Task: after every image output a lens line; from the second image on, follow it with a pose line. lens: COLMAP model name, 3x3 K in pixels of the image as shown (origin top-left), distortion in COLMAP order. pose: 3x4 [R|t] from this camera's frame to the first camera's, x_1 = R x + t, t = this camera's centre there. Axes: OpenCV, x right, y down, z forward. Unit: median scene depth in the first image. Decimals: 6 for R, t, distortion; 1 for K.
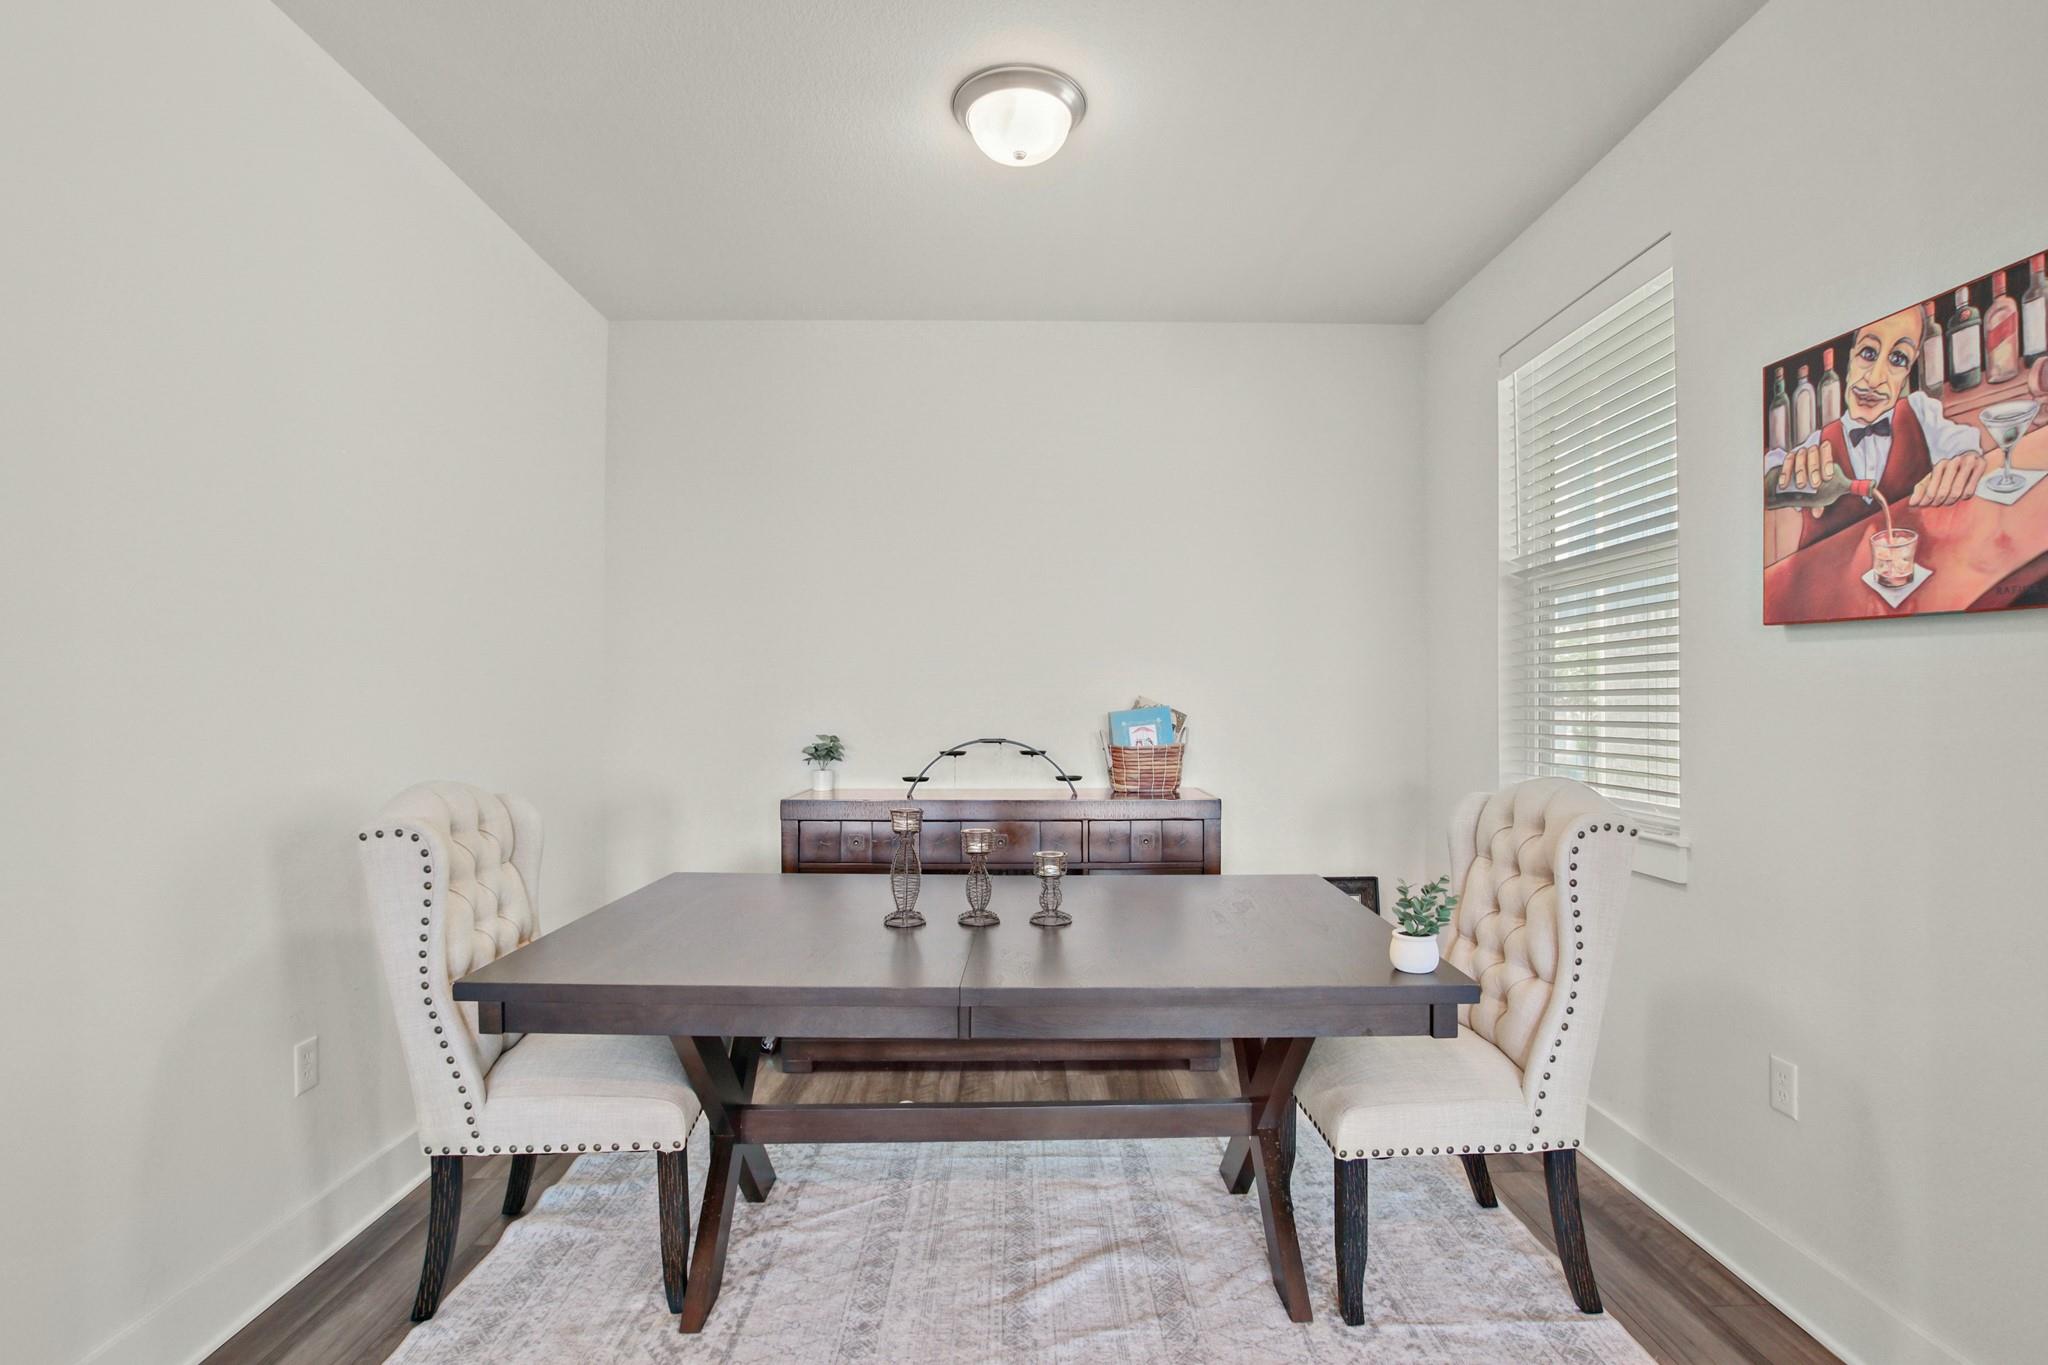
lens RADIAL K [[991.6, 0, 1023.7], [0, 991.6, 713.2], [0, 0, 1]] dist [-0.039428, 0.000370]
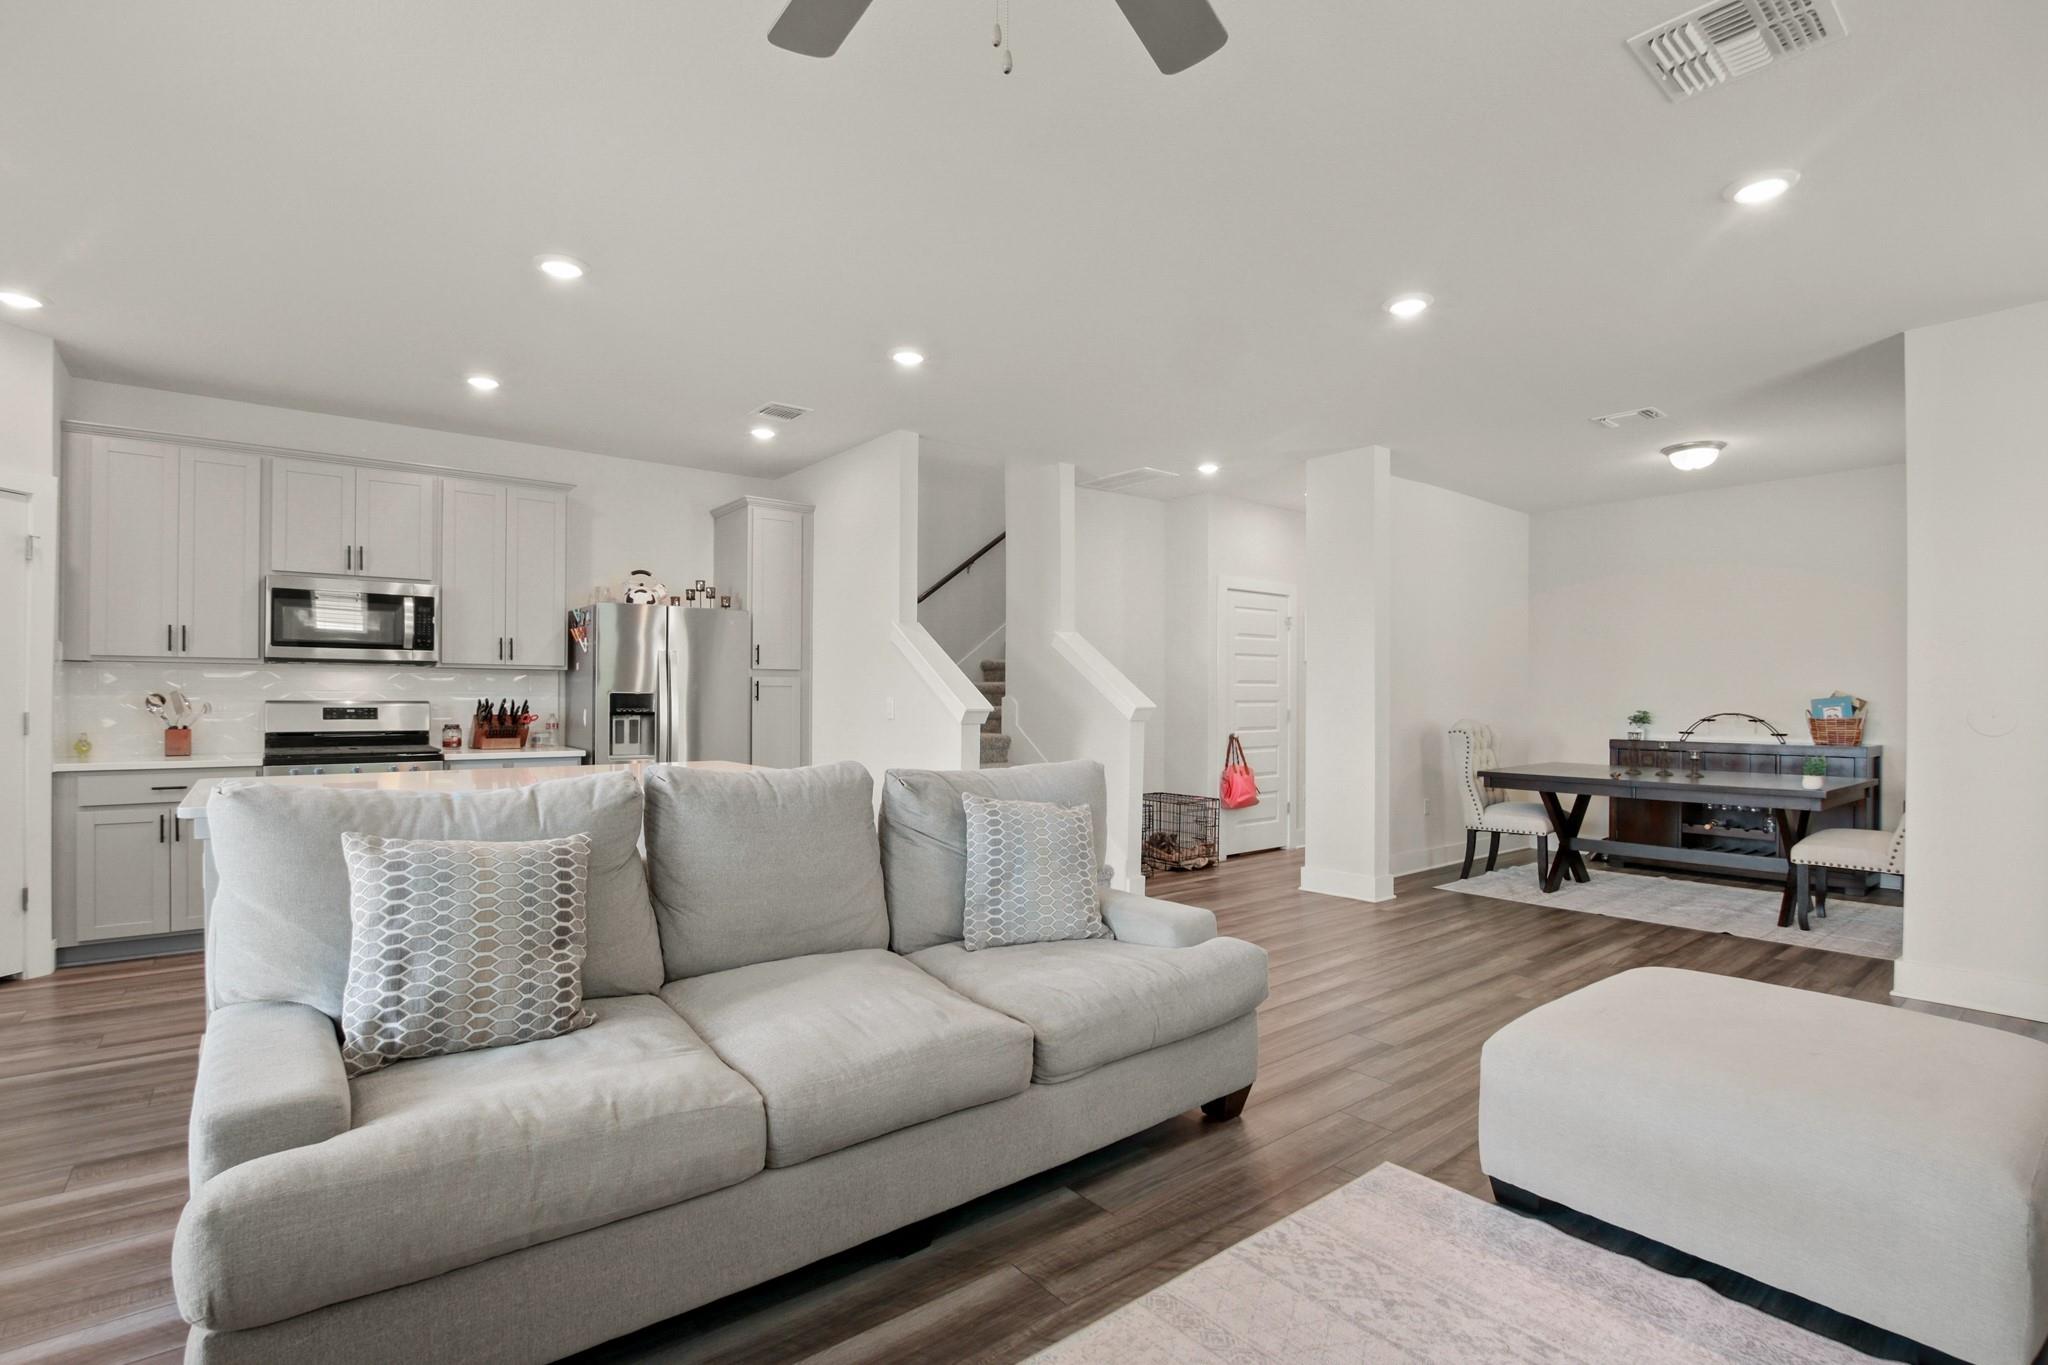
lens RADIAL K [[970.0, 0, 1024.0], [0, 970.0, 682.5], [0, 0, 1]] dist [-0.028723, 0.001025]
pose [[0.620013, -0.009304, -0.784536, 0.581453], [-0.008733, 0.999786, -0.018758, 0.013577], [0.784543, 0.018481, 0.619800, -1.253664]]
